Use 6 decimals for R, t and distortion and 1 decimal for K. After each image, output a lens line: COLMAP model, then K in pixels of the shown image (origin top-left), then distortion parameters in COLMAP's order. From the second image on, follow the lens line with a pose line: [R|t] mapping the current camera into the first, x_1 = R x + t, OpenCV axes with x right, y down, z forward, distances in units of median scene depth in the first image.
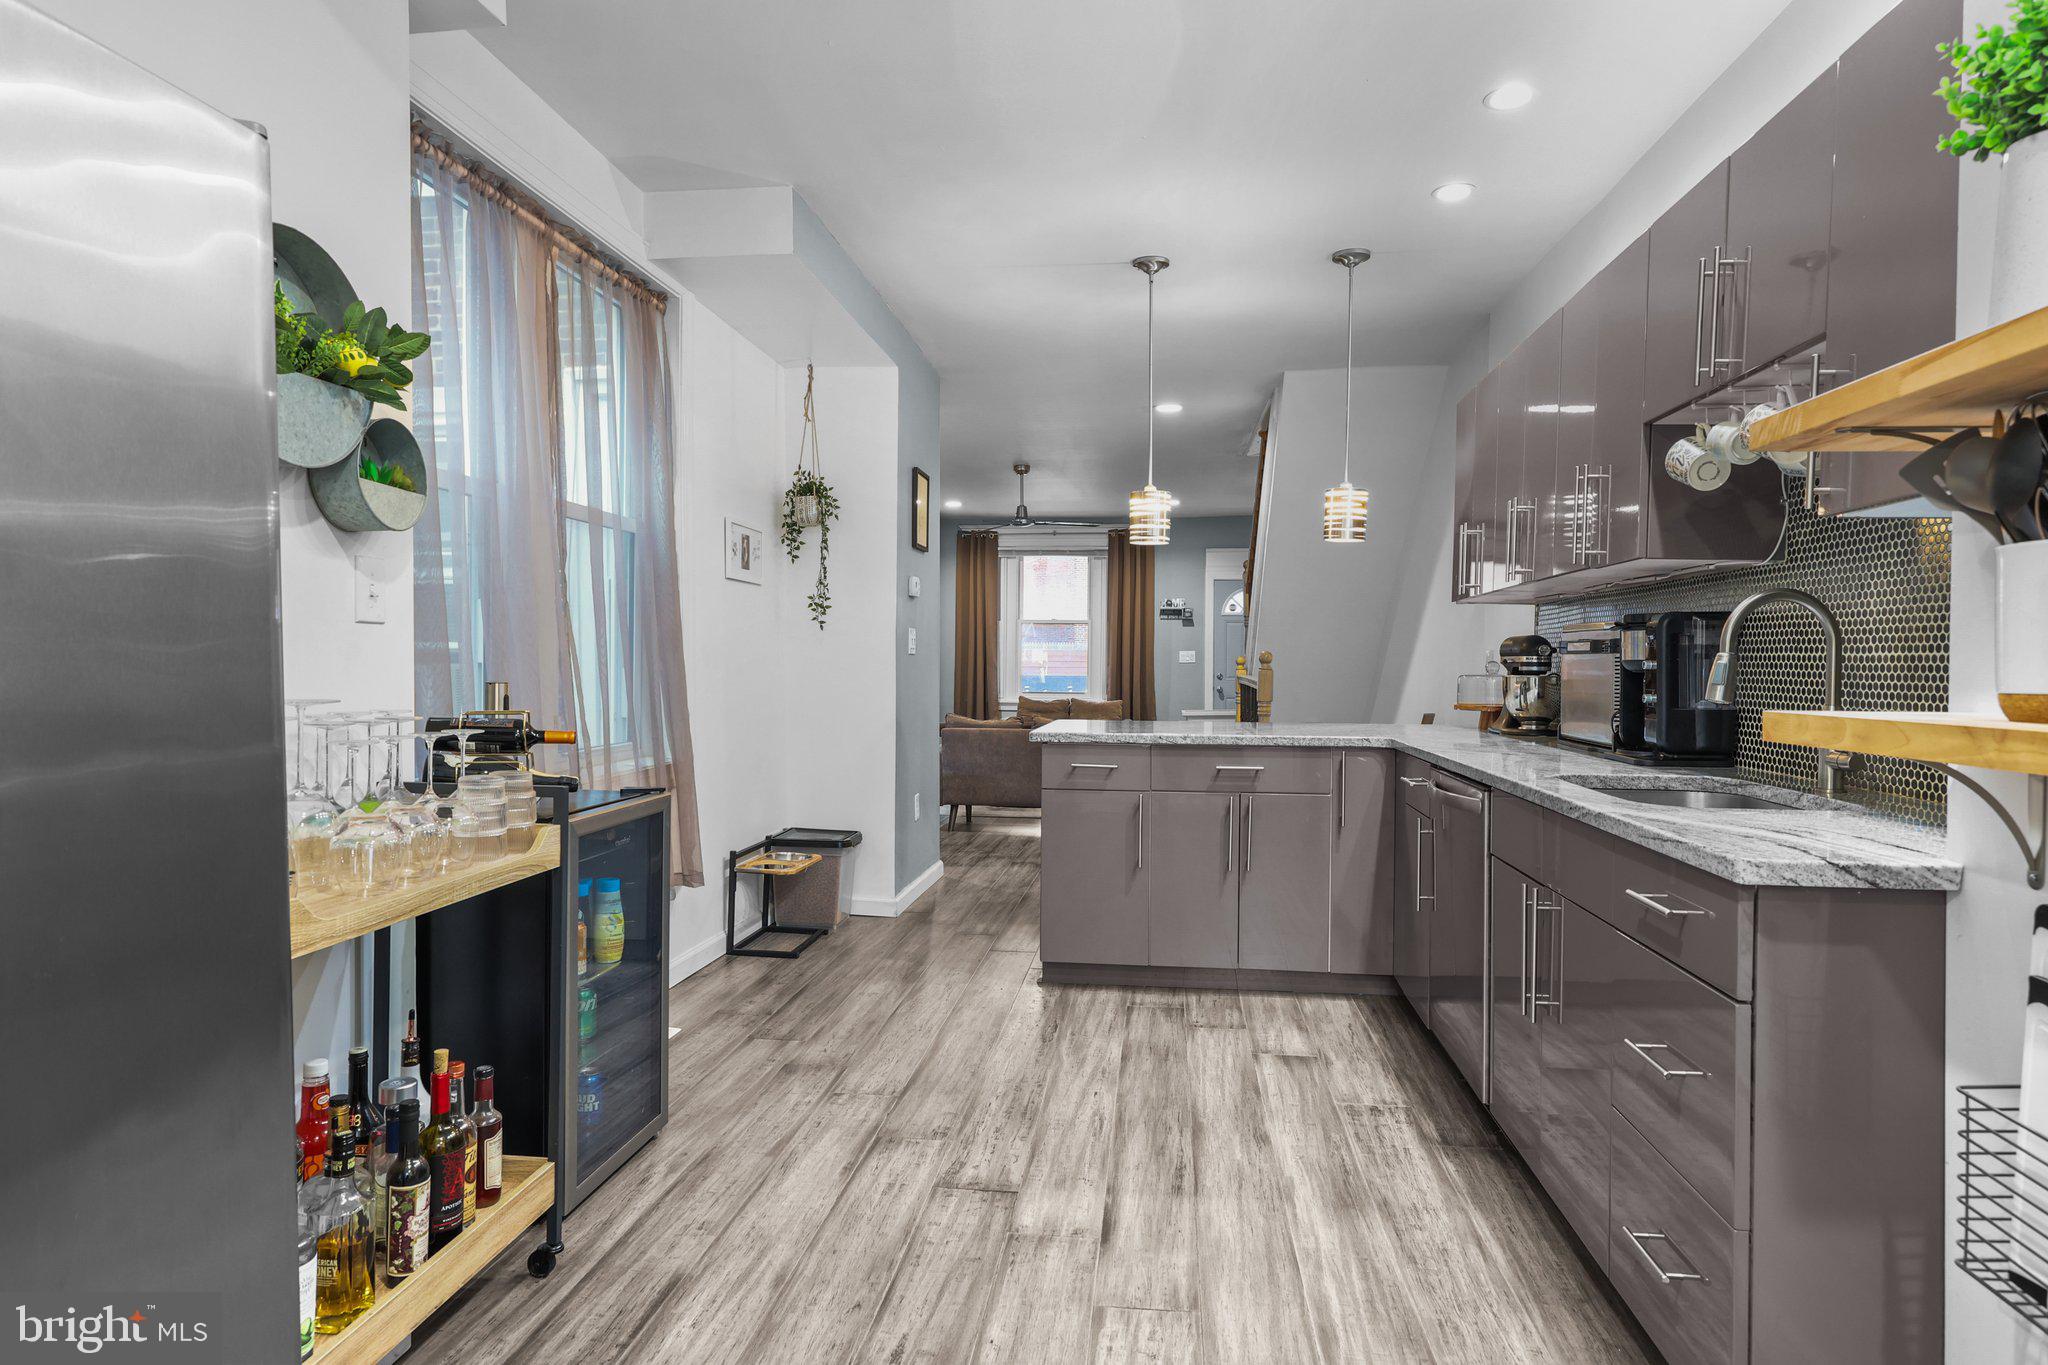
lens RADIAL K [[1176.0, 0, 1024.0], [0, 1176.0, 682.5], [0, 0, 1]] dist [0.001855, 0.000846]
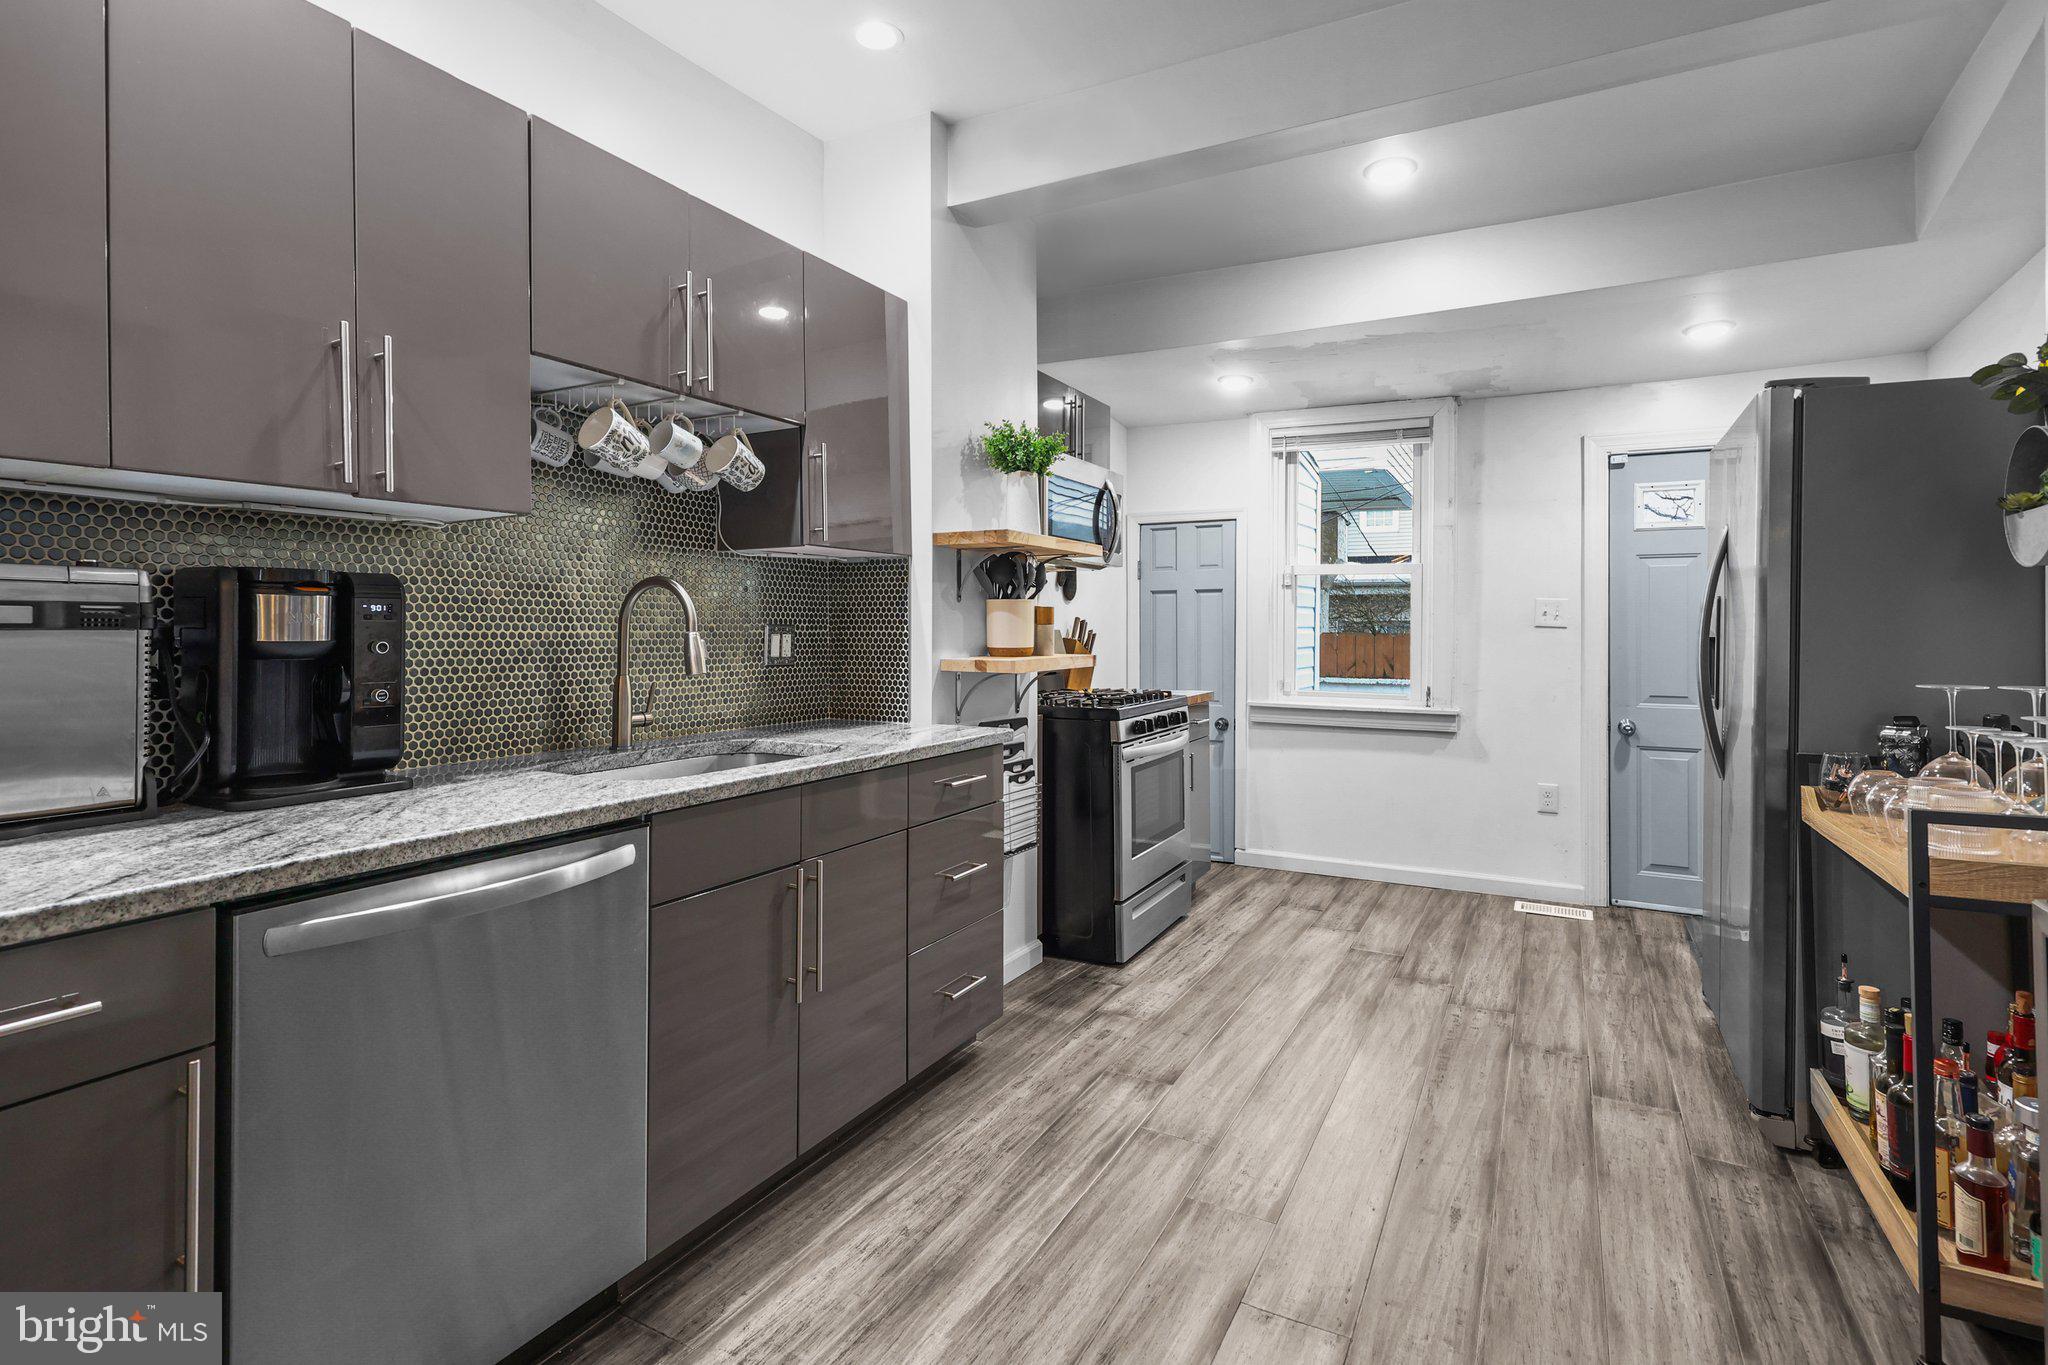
lens RADIAL K [[976.6, 0, 1037.2], [0, 976.6, 622.8], [0, 0, 1]] dist [0.001443, -0.000528]
pose [[-0.932662, -0.006692, 0.360690, -0.027414], [-0.001291, 0.999883, 0.015214, -0.024787], [-0.360749, 0.013725, -0.932562, 0.887479]]
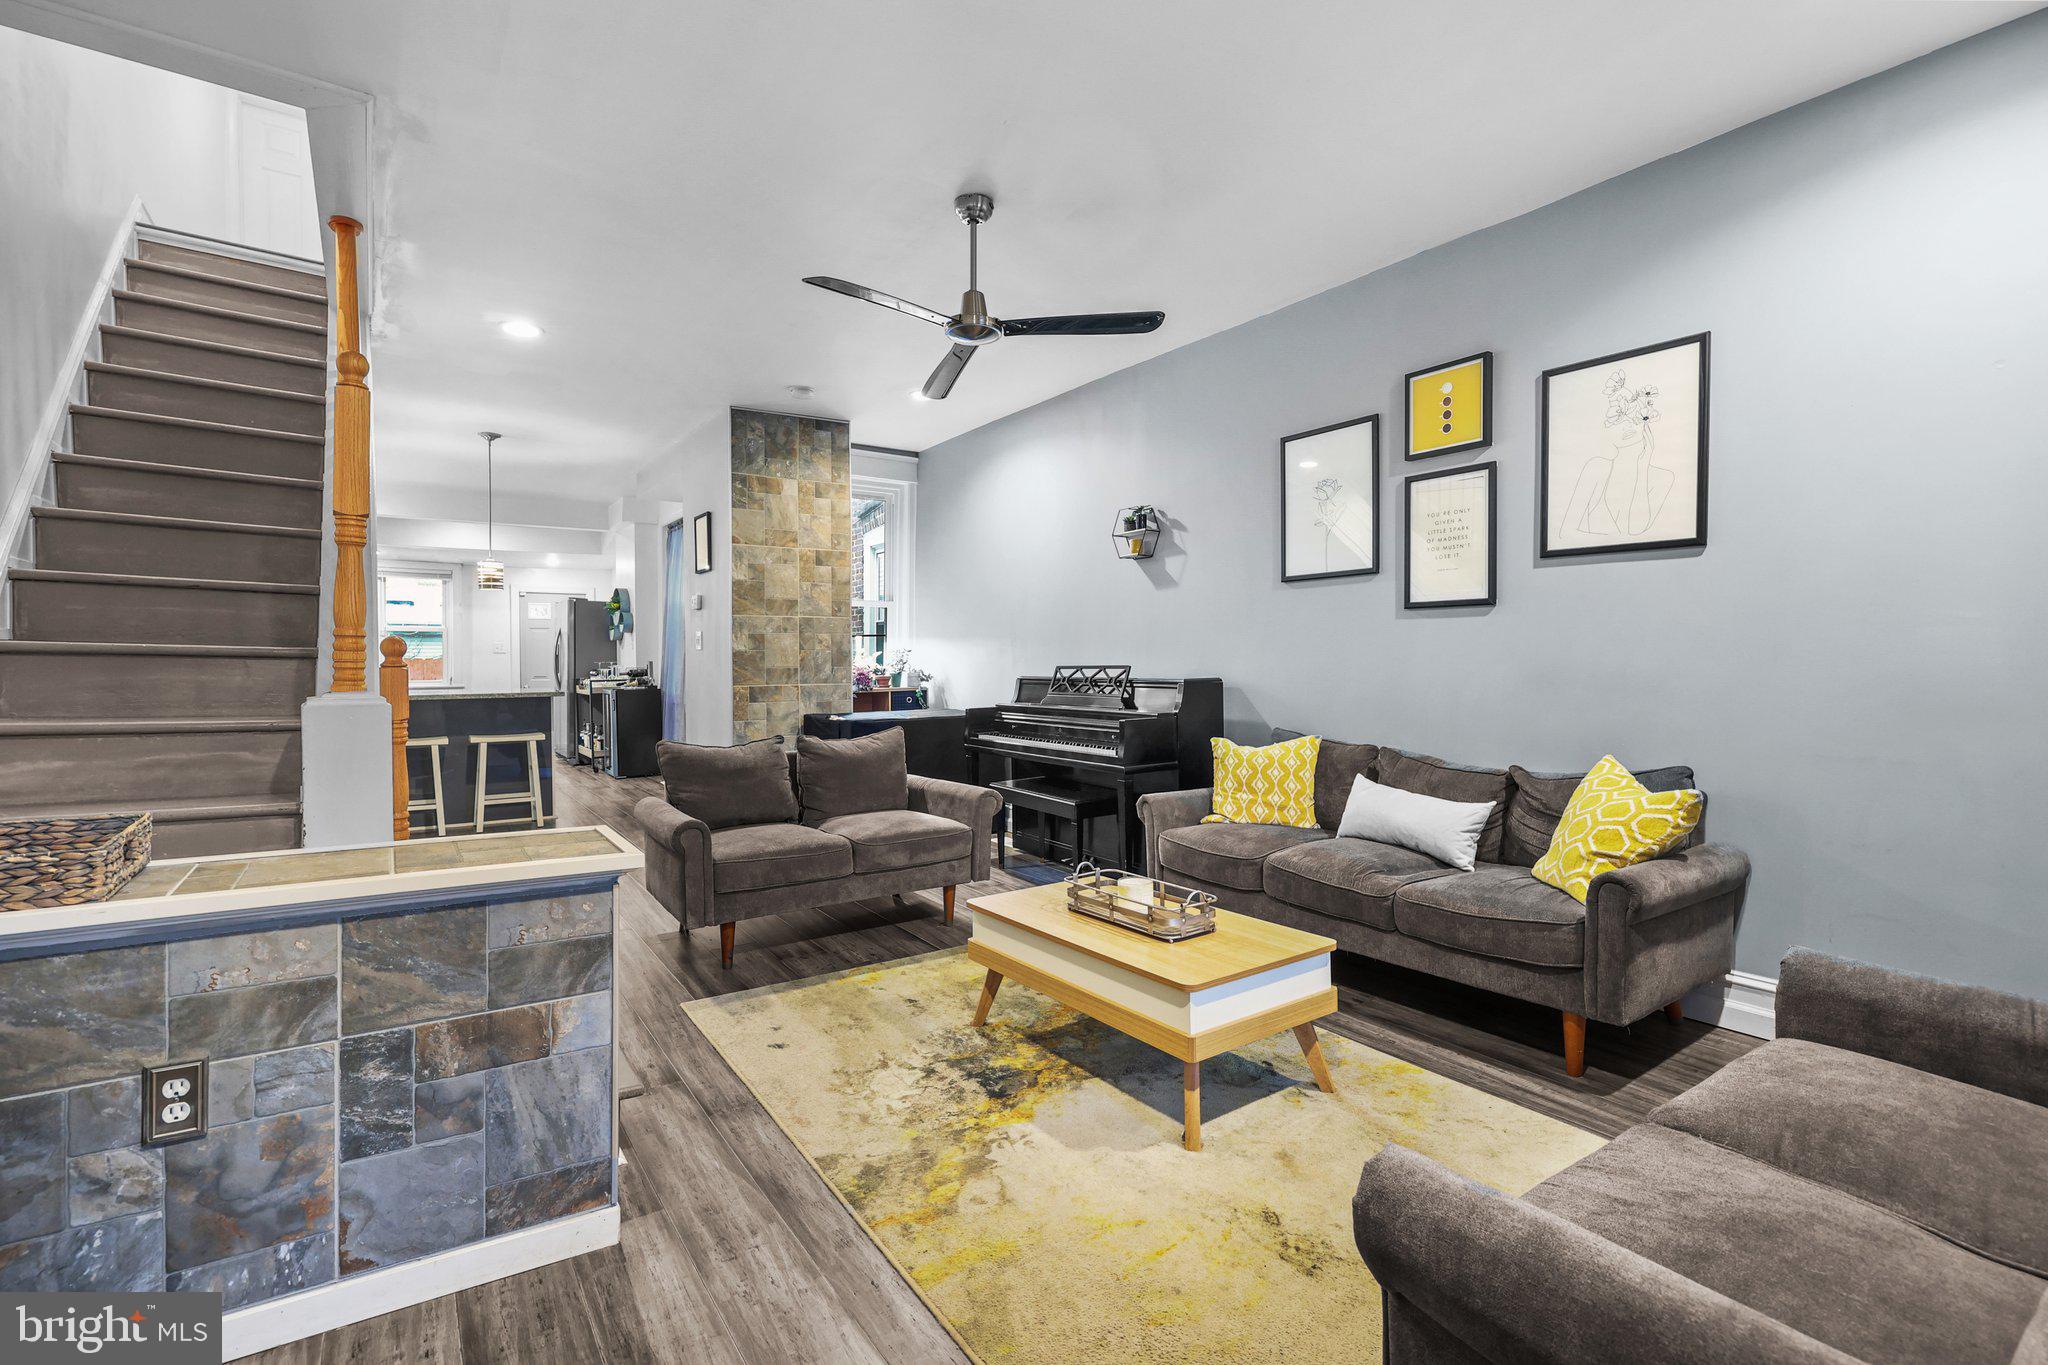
lens RADIAL K [[940.8, 0, 1018.9], [0, 940.8, 672.8], [0, 0, 1]] dist [0.000087, 0.000315]
pose [[-0.756060, 0.010403, -0.654419, 0.430938], [-0.010097, 0.999569, 0.027556, -0.037242], [0.654424, 0.027442, -0.755630, 2.570110]]
